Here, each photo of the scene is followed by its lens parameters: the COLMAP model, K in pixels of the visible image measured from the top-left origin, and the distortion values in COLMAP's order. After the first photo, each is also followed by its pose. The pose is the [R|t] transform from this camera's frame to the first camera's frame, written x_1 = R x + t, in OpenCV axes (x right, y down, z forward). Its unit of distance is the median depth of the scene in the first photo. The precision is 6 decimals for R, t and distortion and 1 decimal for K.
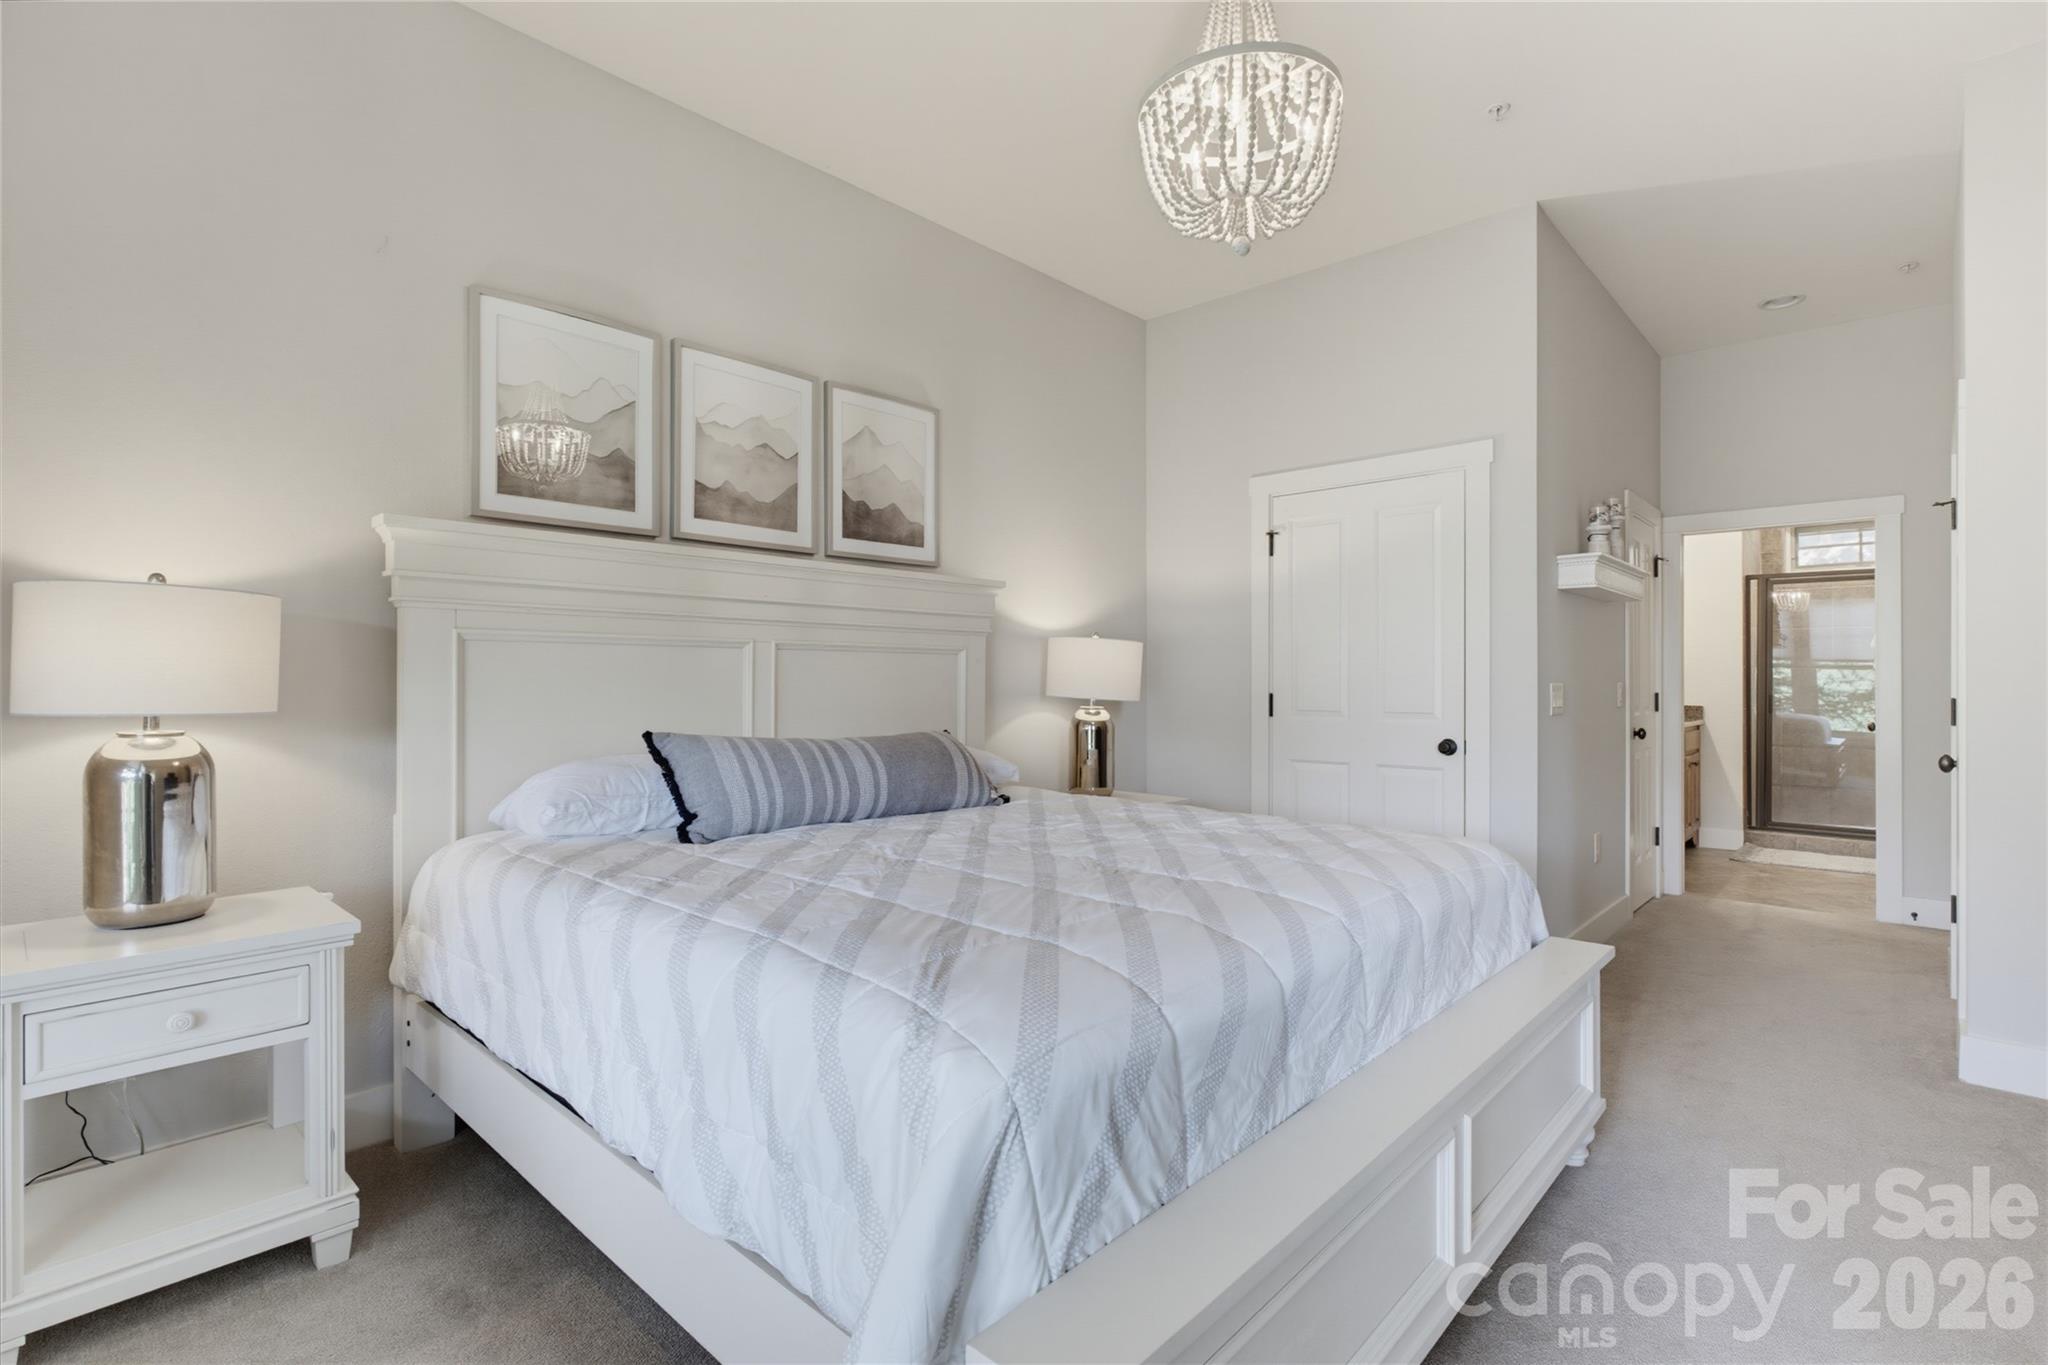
lens RADIAL K [[972.5, 0, 1012.8], [0, 972.5, 681.0], [0, 0, 1]] dist [-0.008803, 0.003609]
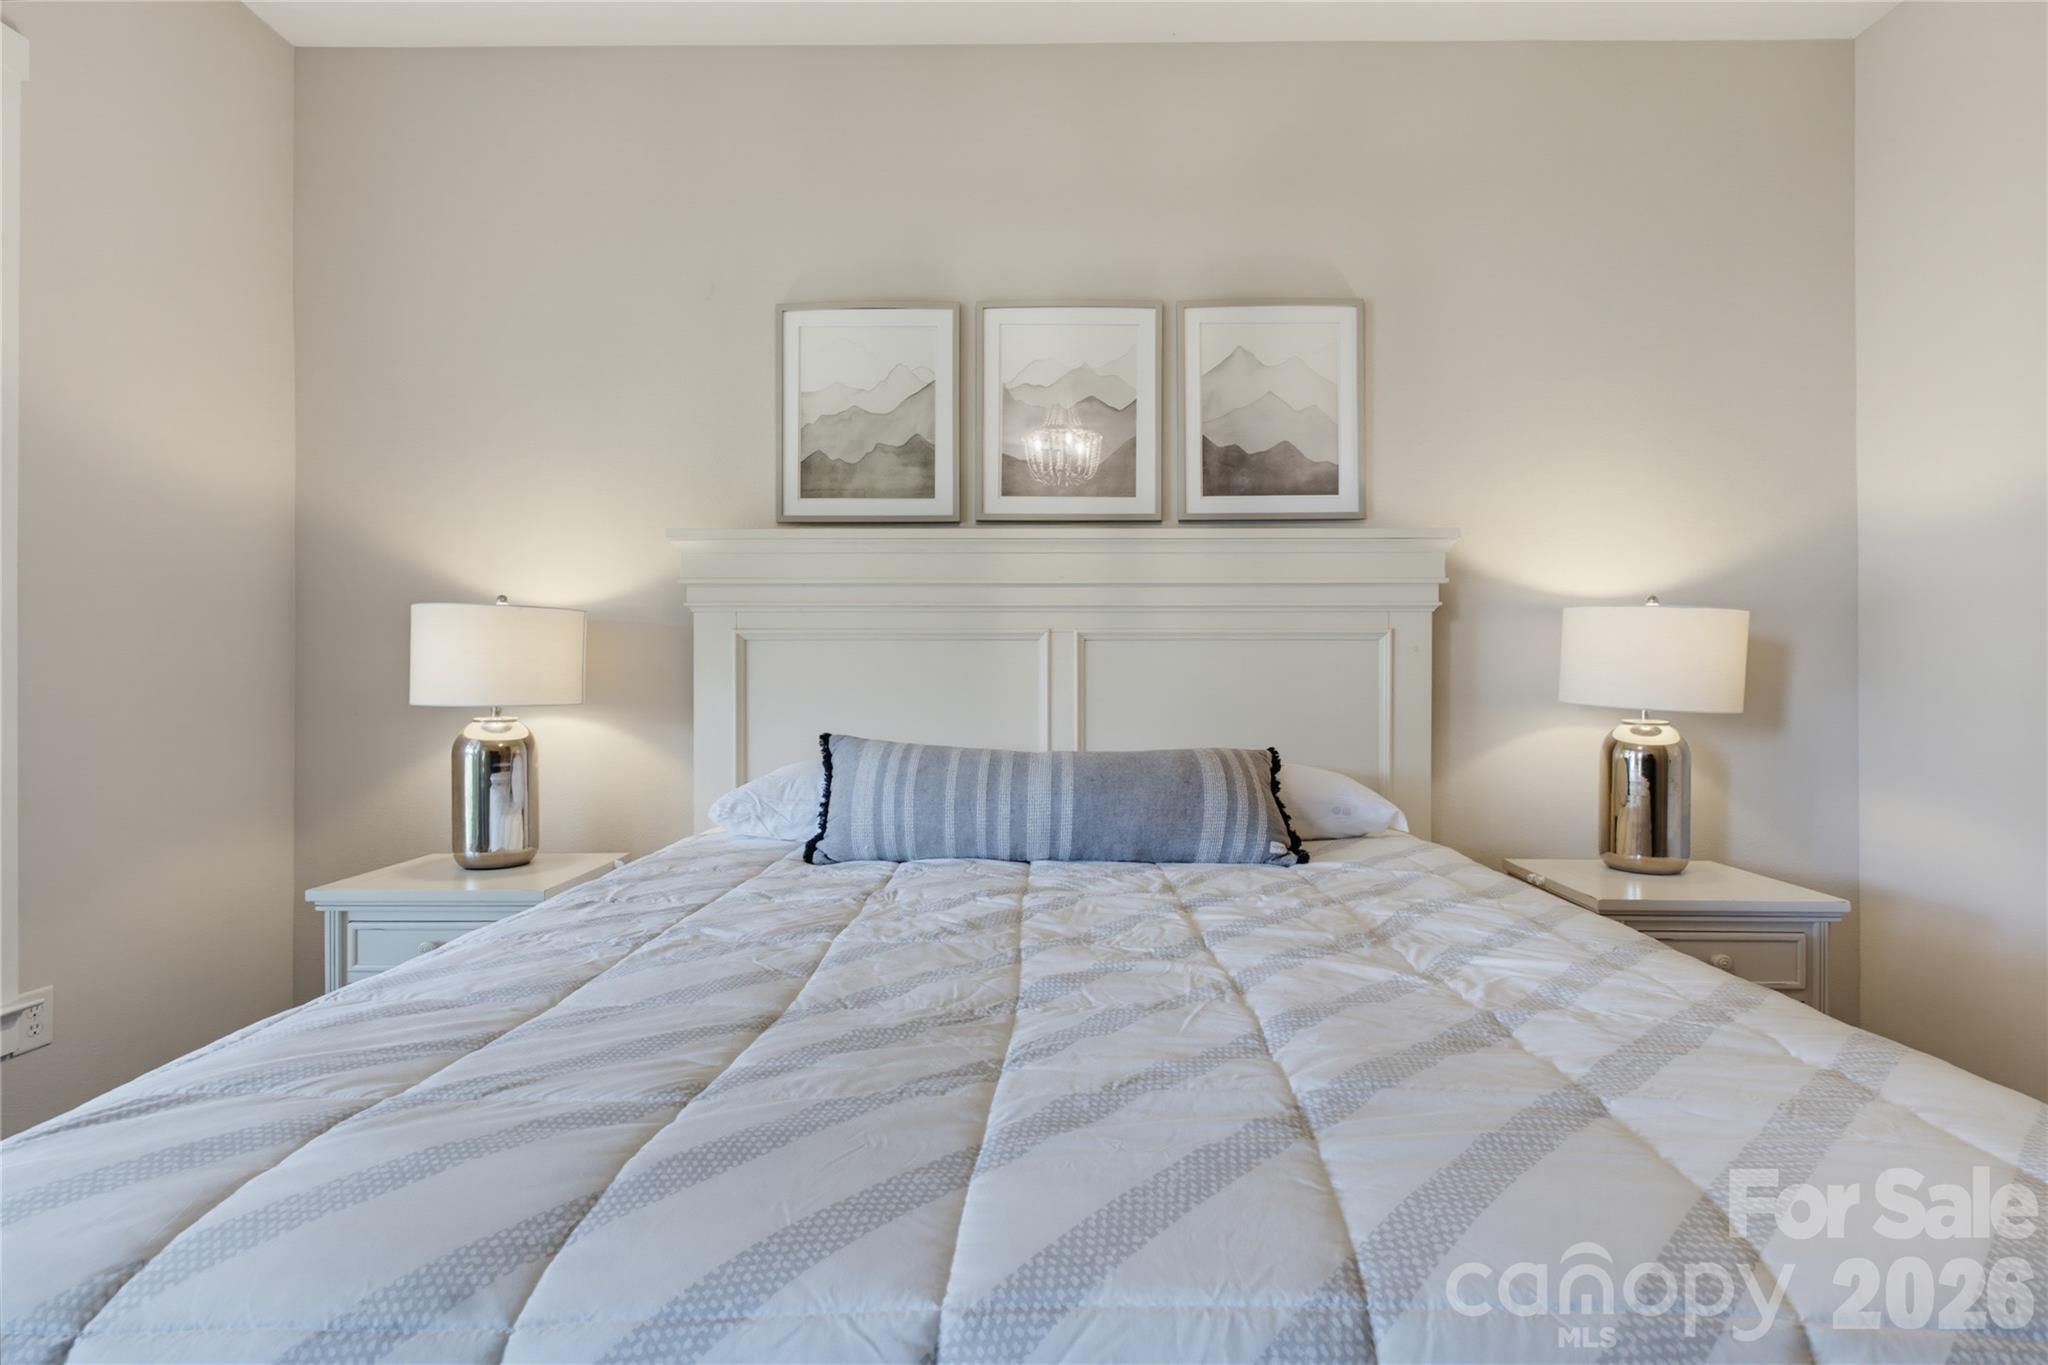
lens RADIAL K [[972.5, 0, 1030.1], [0, 972.5, 676.3], [0, 0, 1]] dist [-0.008803, 0.003609]
pose [[0.680157, 0.002555, -0.733062, 0.355075], [0.001578, 0.999987, 0.004949, -0.006009], [0.733064, -0.004523, 0.680144, 0.414253]]
